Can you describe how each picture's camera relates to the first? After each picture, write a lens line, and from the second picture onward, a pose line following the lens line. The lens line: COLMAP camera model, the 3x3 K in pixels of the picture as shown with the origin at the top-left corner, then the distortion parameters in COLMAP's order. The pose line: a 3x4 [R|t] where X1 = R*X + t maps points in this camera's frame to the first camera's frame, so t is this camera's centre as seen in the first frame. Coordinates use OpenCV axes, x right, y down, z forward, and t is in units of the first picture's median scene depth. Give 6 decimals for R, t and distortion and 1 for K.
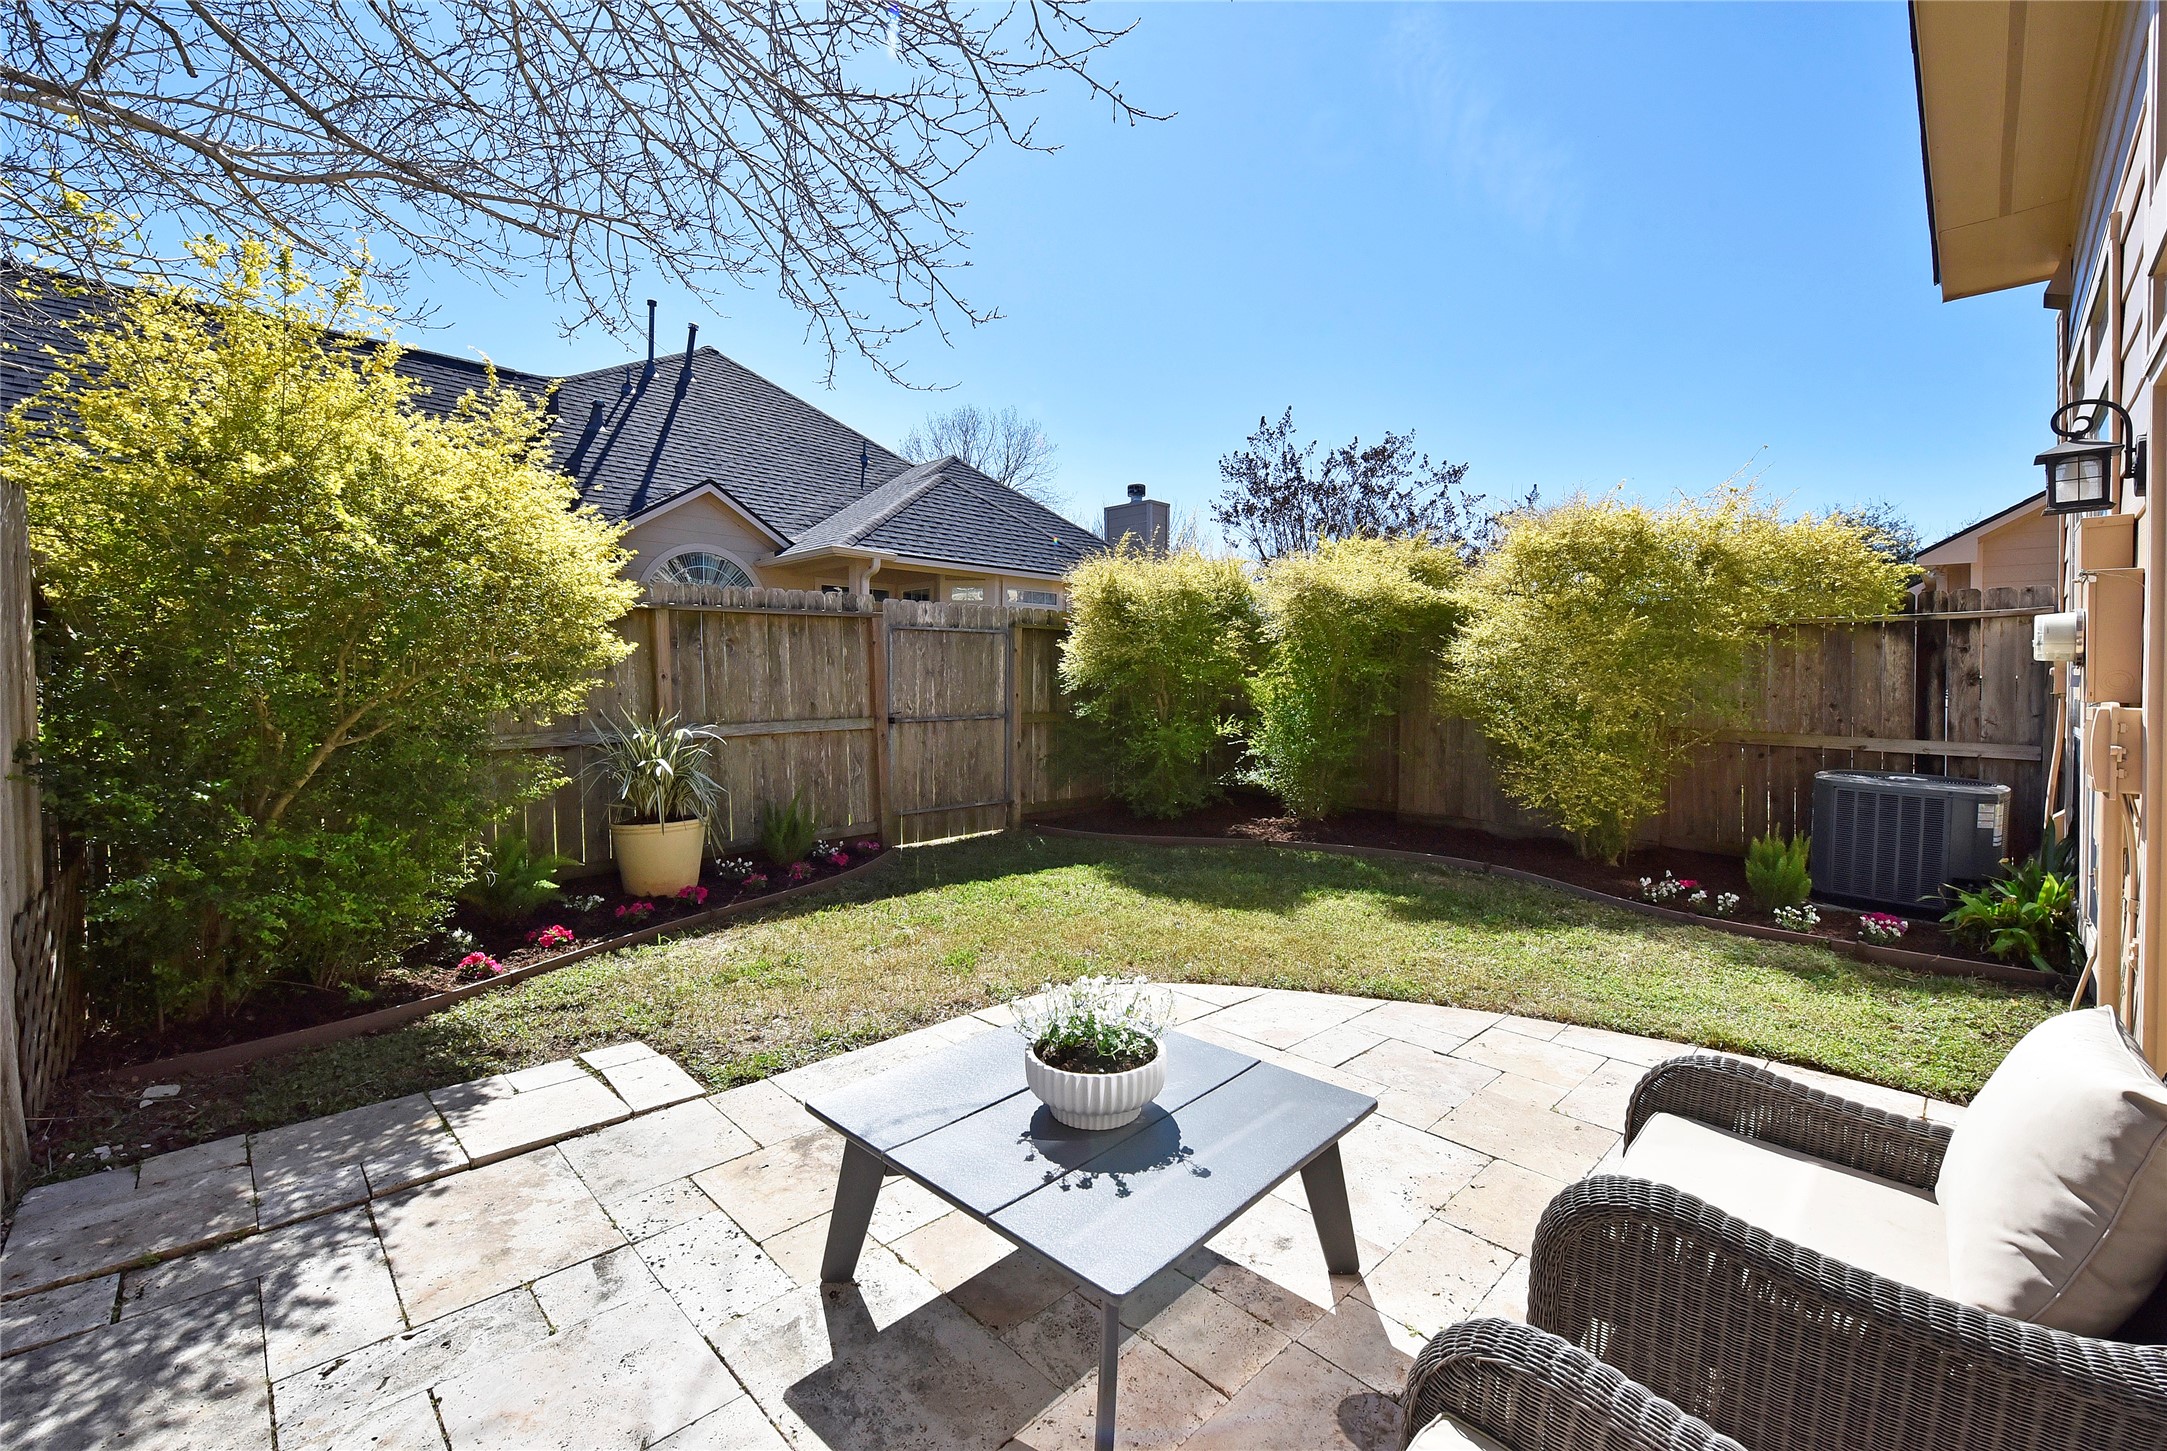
lens RADIAL K [[891.4, 0, 1089.7], [0, 891.4, 692.1], [0, 0, 1]] dist [-0.005610, -0.003709]
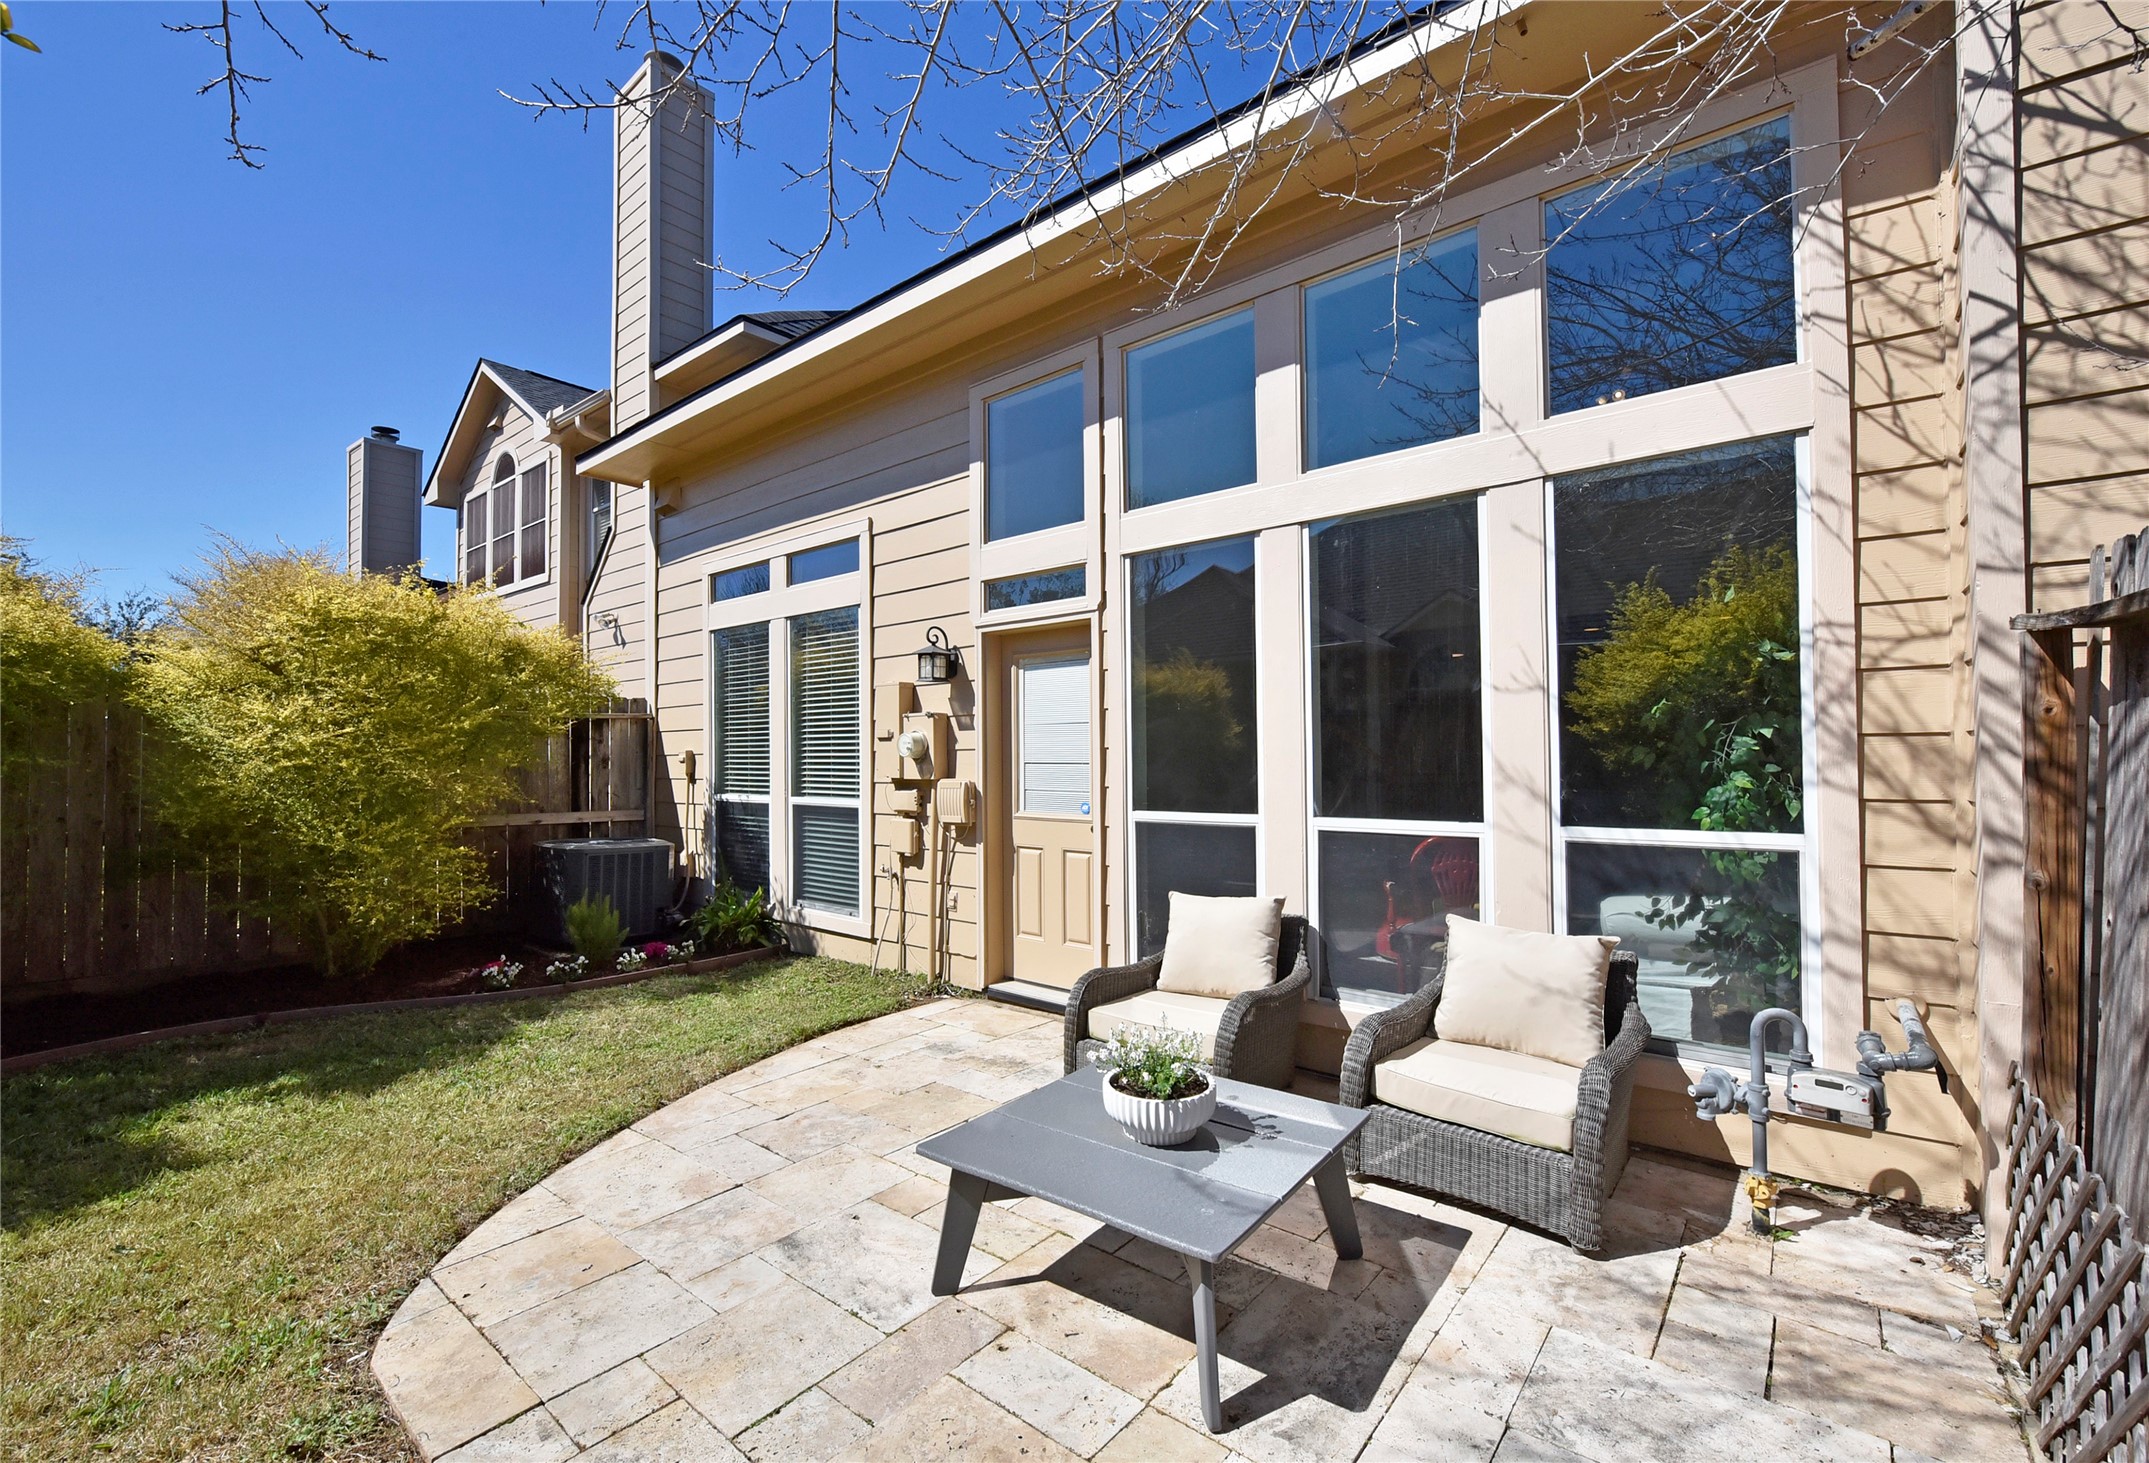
lens RADIAL K [[900.7, 0, 1069.8], [0, 900.7, 740.7], [0, 0, 1]] dist [-0.014172, 0.000076]
pose [[-0.095144, 0.008754, 0.995425, -1.137260], [0.020052, 0.999775, -0.006876, -0.067996], [-0.995262, 0.019306, -0.095299, 1.130582]]
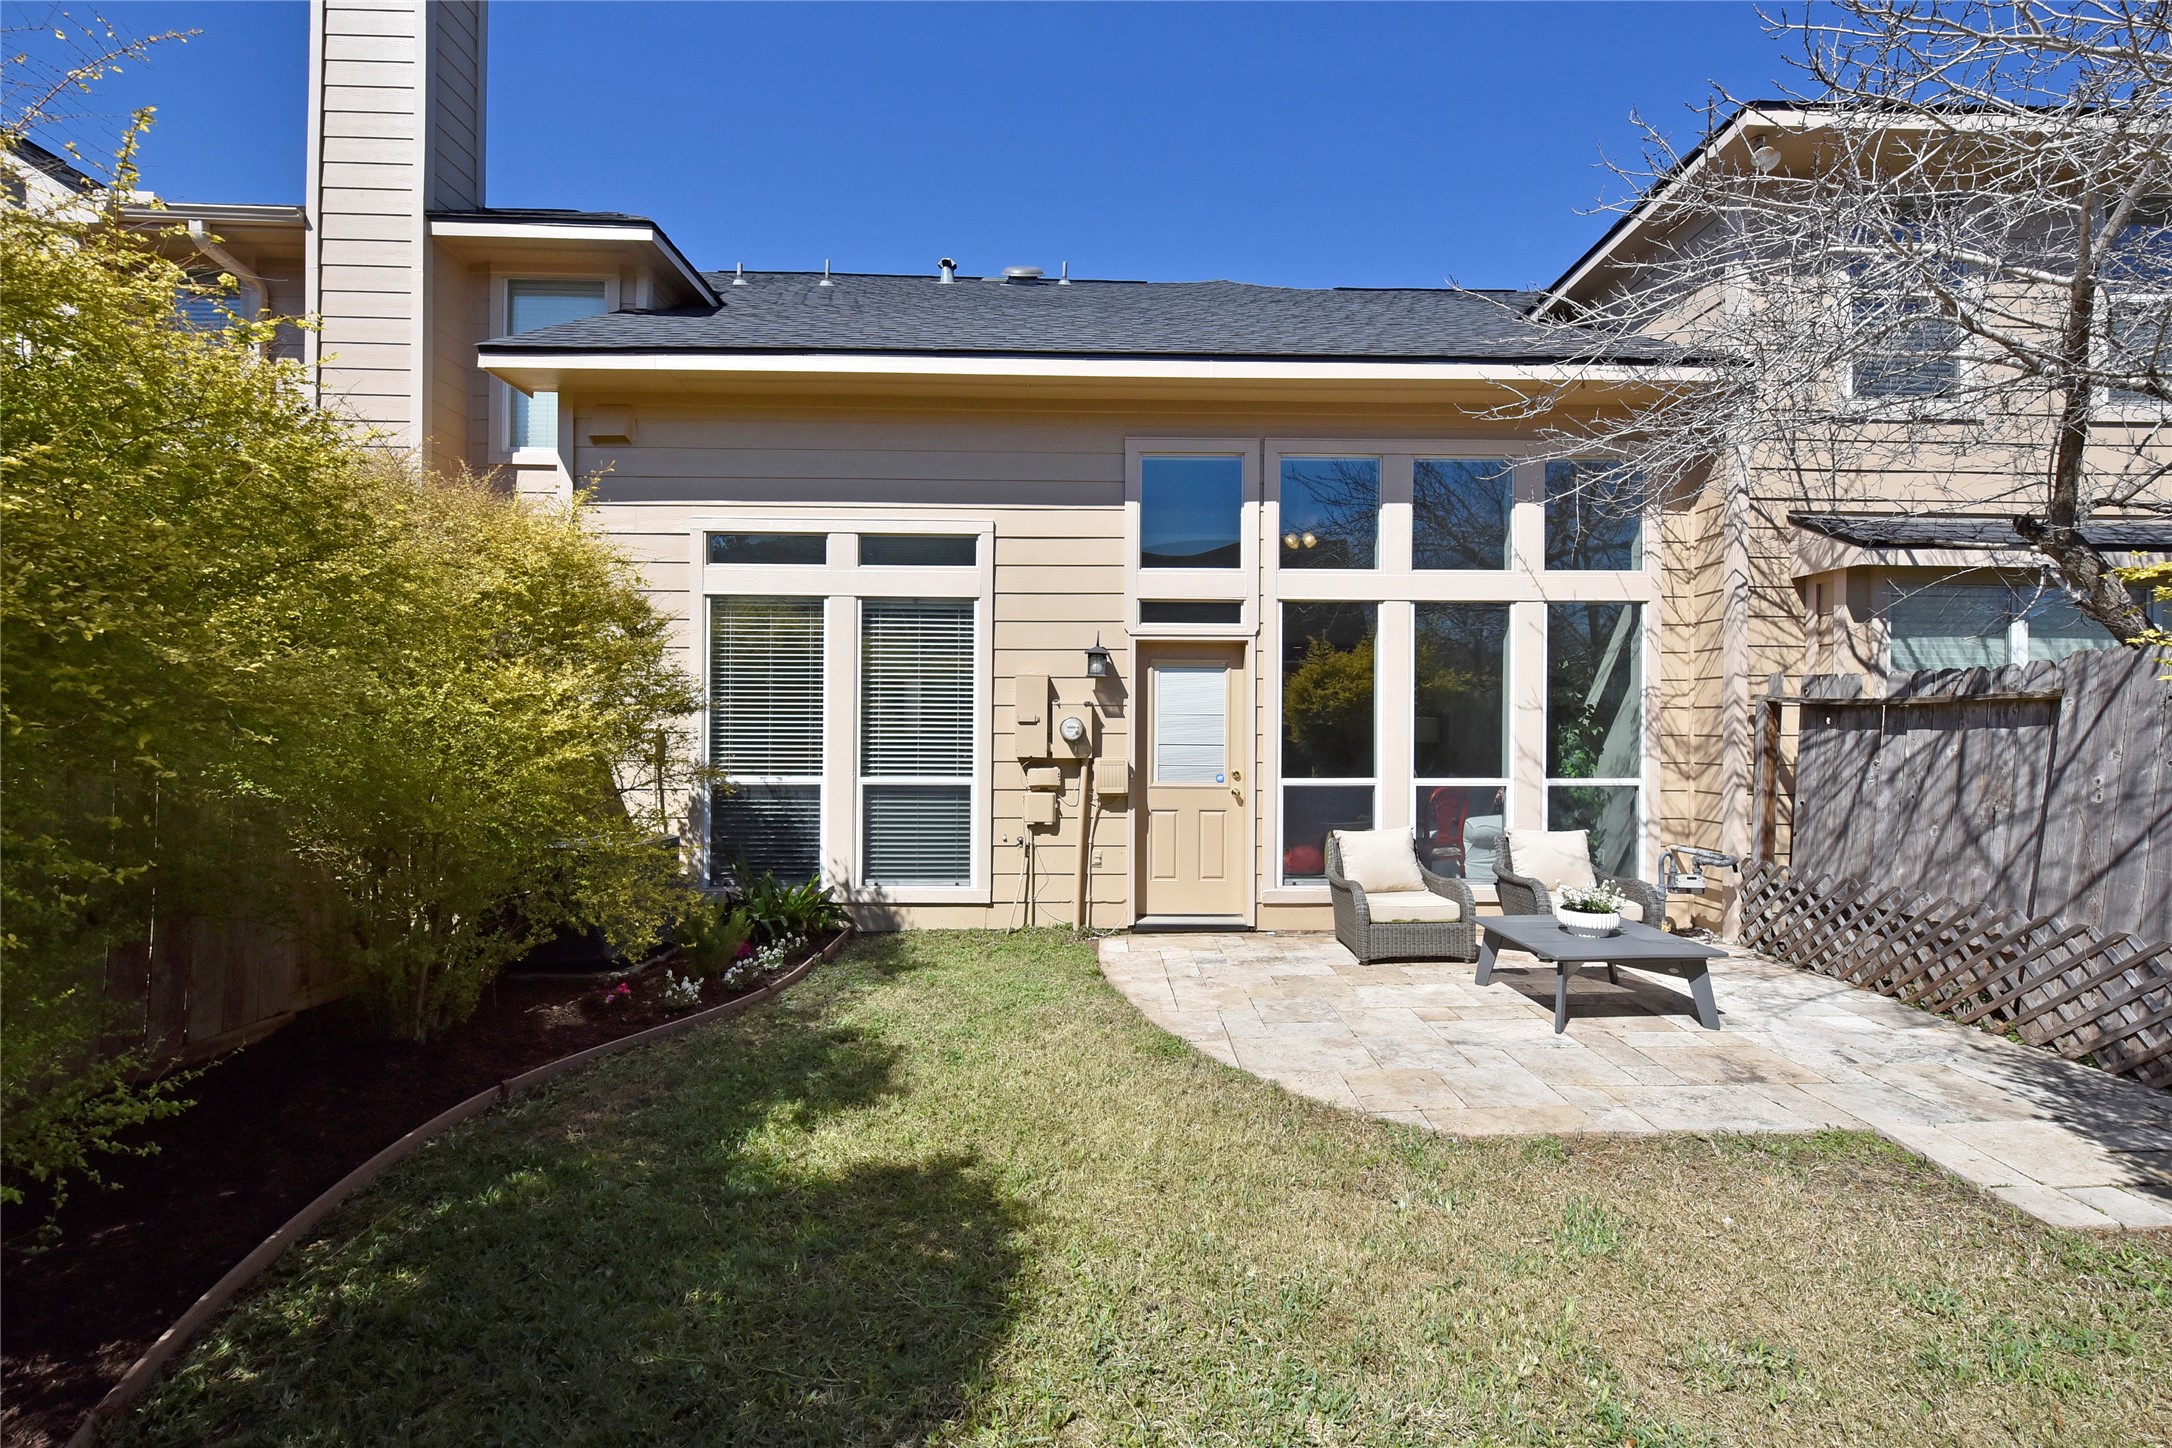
lens RADIAL K [[893.4, 0, 1094.8], [0, 893.4, 721.4], [0, 0, 1]] dist [-0.005610, -0.003709]
pose [[-0.720699, -0.008785, 0.693193, -0.659637], [-0.001185, 0.999934, 0.011441, -0.144499], [-0.693247, 0.007424, -0.720661, 3.488792]]
